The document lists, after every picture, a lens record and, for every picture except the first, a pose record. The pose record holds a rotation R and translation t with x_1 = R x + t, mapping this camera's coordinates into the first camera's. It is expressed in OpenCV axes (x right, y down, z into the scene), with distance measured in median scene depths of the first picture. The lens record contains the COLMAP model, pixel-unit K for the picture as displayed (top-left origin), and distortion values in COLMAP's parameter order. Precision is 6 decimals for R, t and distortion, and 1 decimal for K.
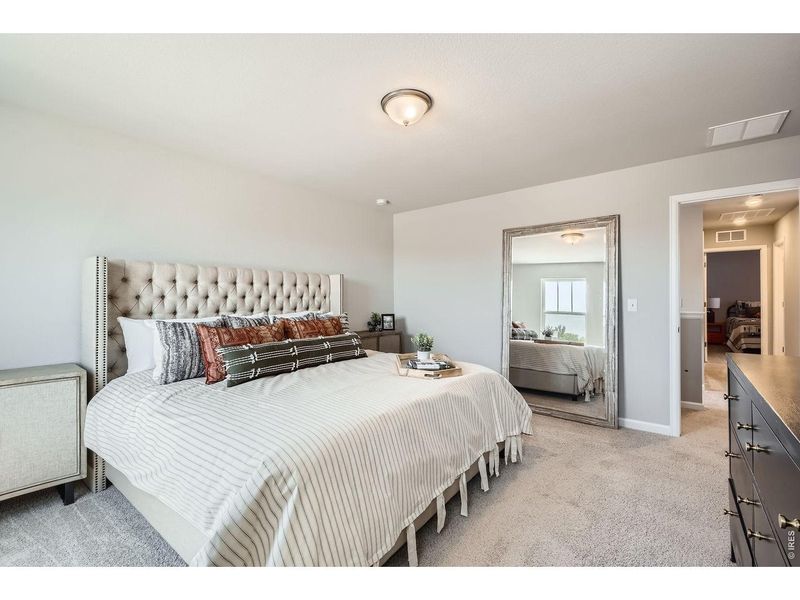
lens RADIAL K [[355.5, 0, 392.7], [0, 355.5, 297.1], [0, 0, 1]] dist [0.020786, -0.006419]
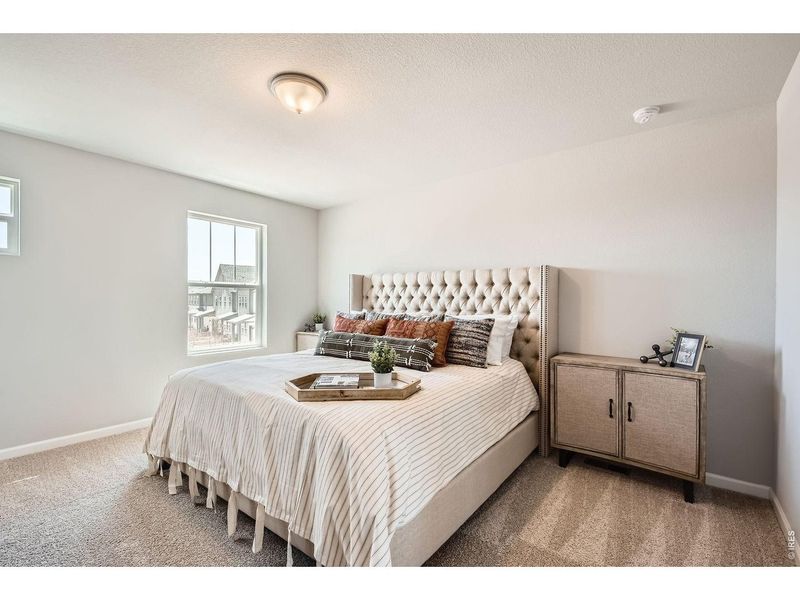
lens RADIAL K [[355.5, 0, 393.6], [0, 355.5, 300.3], [0, 0, 1]] dist [0.020786, -0.006419]
pose [[-0.004378, 0.005792, -0.999974, 0.470043], [-0.006632, 0.999961, 0.005821, 0.002108], [0.999968, 0.006657, -0.004339, 0.607627]]
